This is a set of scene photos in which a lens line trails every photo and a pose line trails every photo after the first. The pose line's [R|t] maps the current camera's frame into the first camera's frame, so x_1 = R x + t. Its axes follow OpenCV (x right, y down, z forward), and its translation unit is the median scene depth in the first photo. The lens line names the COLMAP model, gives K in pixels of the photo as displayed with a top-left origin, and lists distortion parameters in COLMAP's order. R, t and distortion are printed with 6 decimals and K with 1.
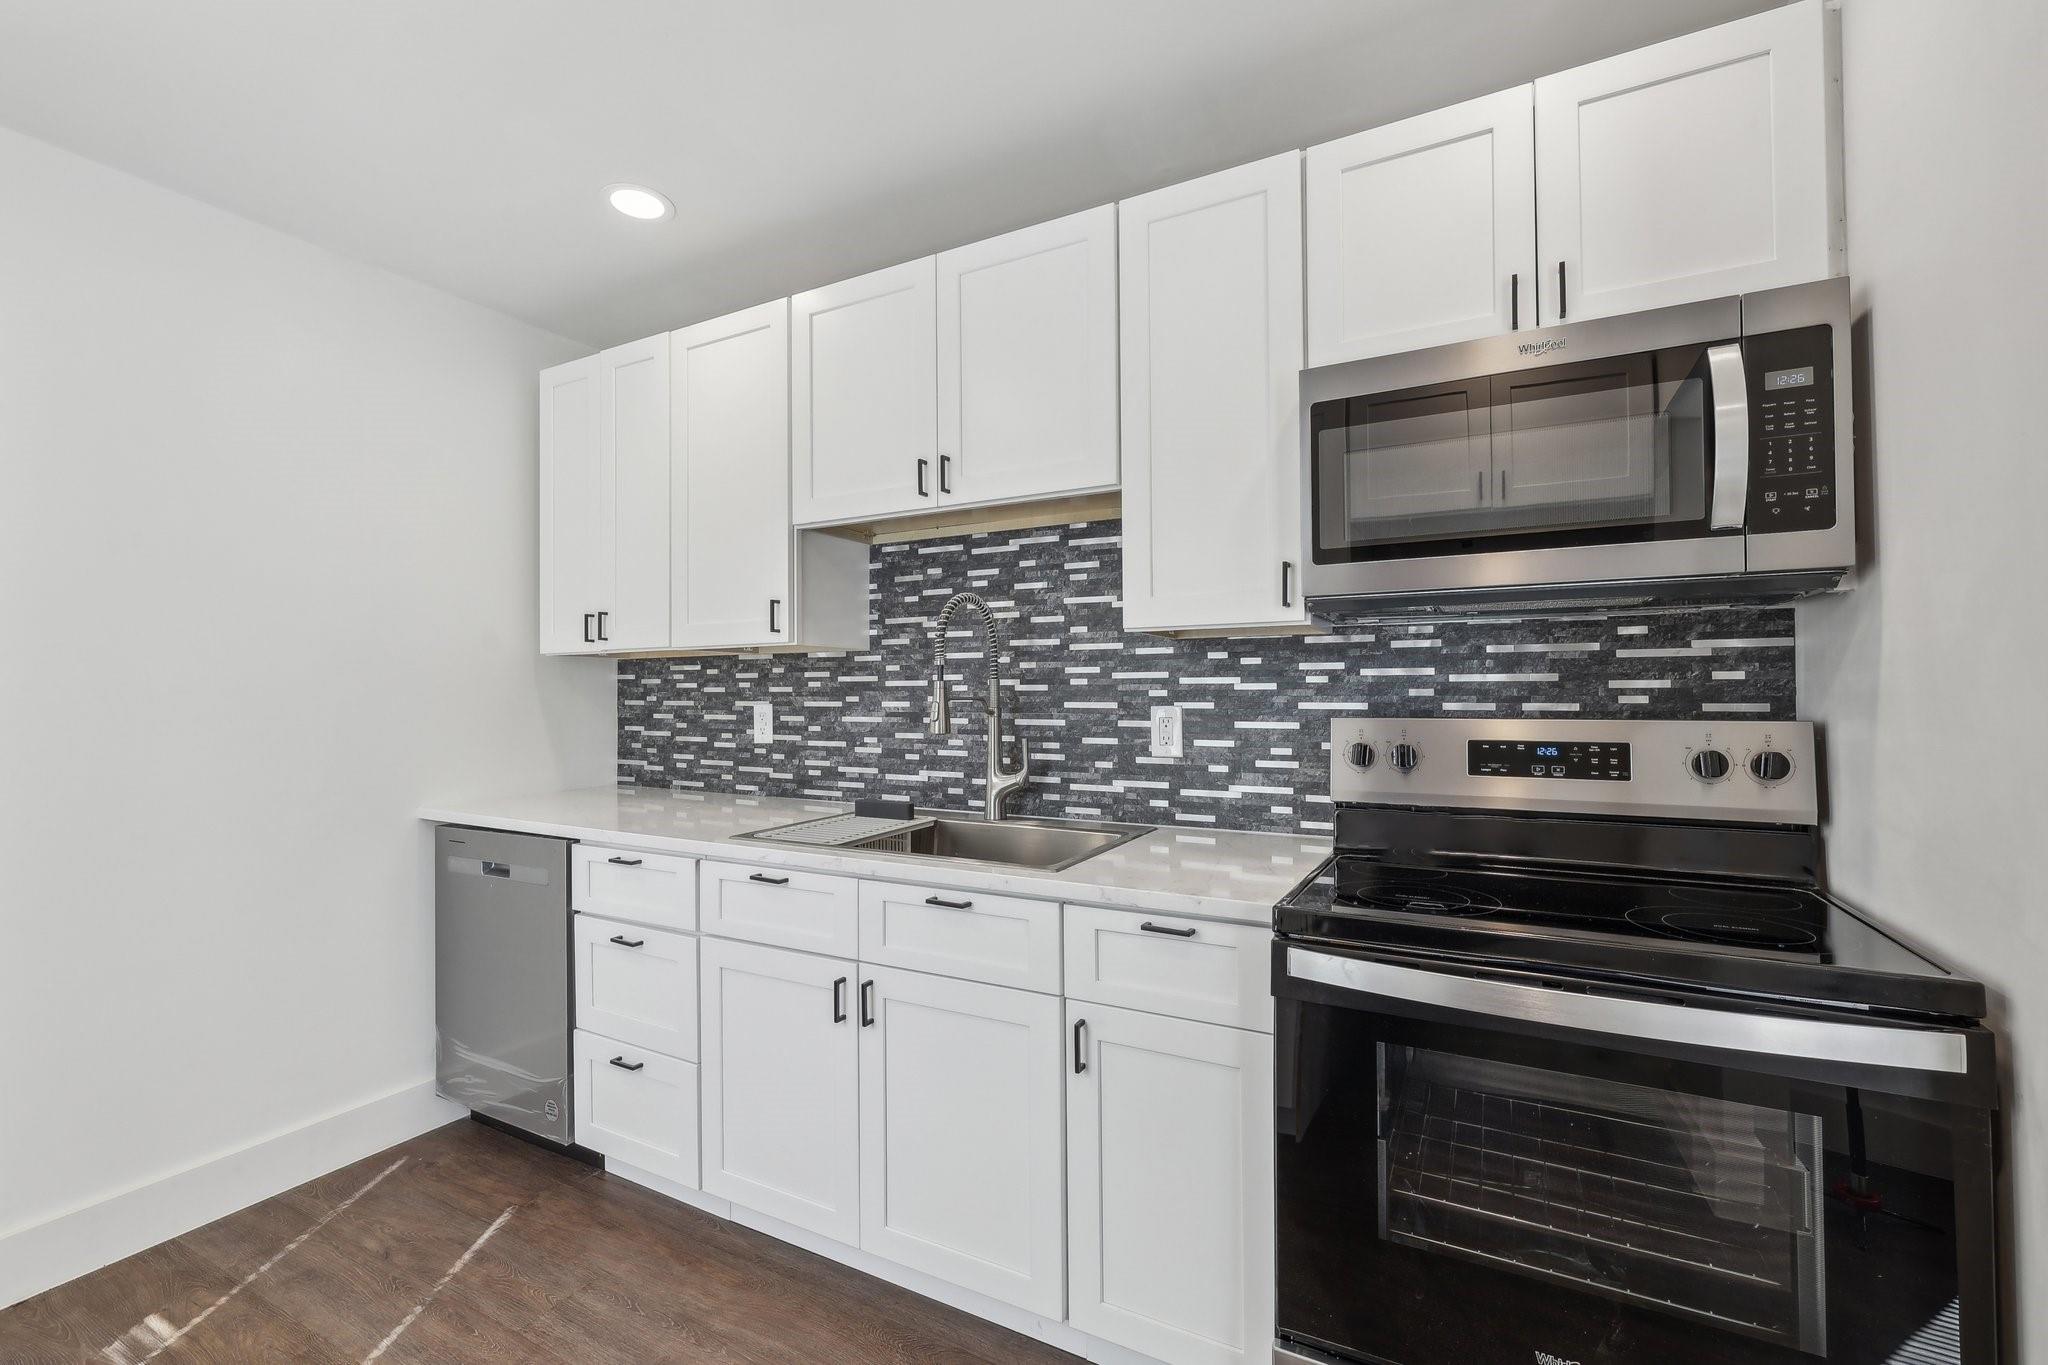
lens RADIAL K [[885.4, 0, 1031.6], [0, 885.4, 675.6], [0, 0, 1]] dist [-0.011866, 0.002116]
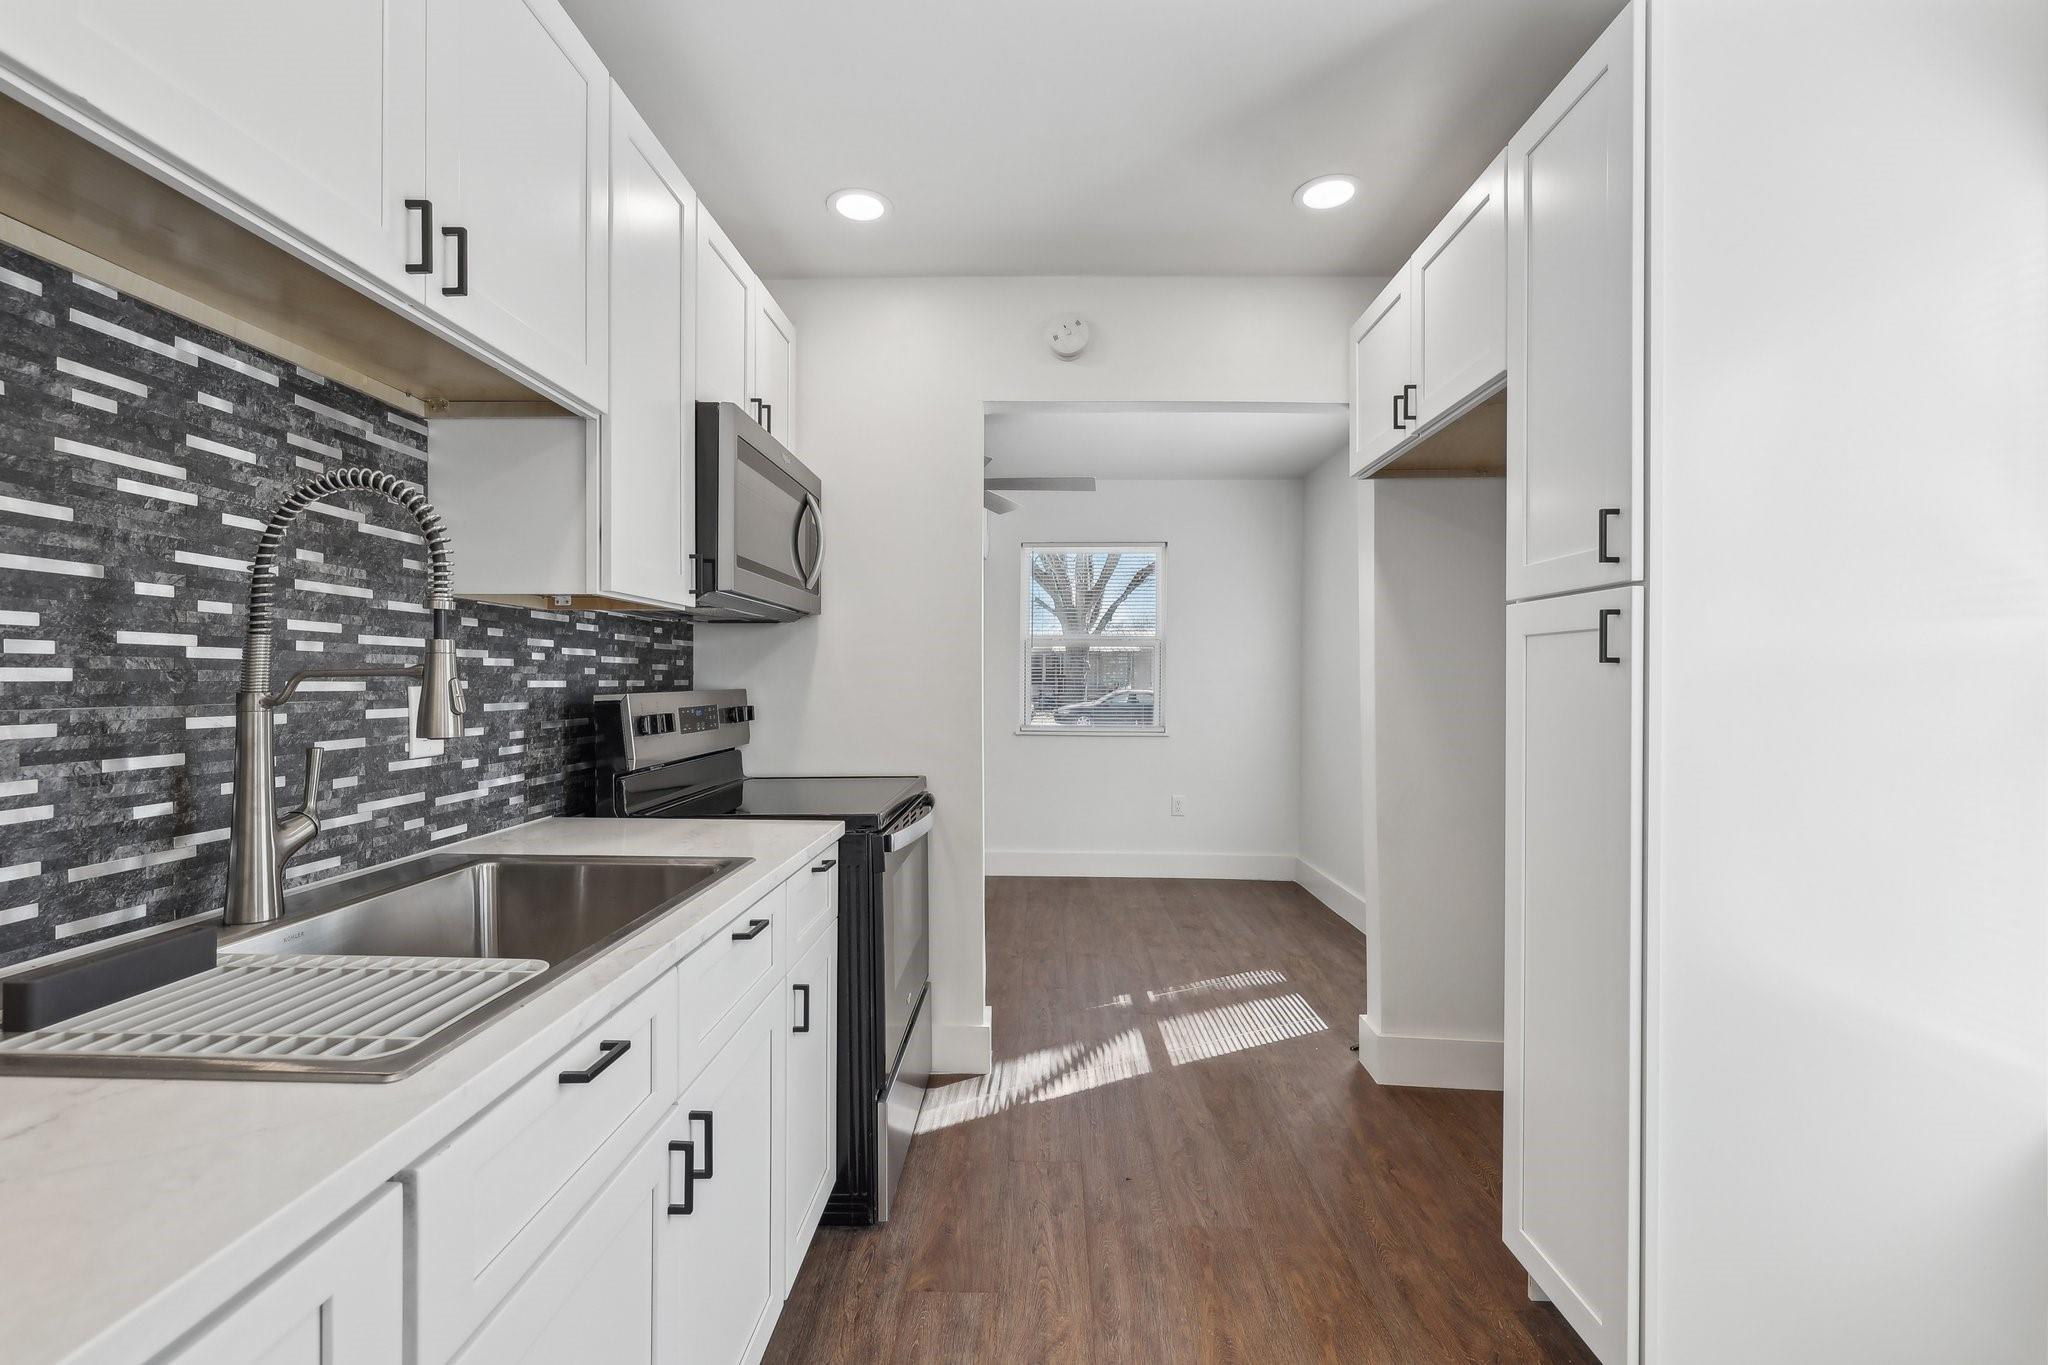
lens RADIAL K [[885.4, 0, 1034.8], [0, 885.4, 683.9], [0, 0, 1]] dist [-0.011866, 0.002116]
pose [[-0.468326, 0.002564, 0.883552, -0.687039], [-0.007631, 0.999947, -0.006947, 0.032524], [-0.883523, -0.009995, -0.468281, 0.864190]]
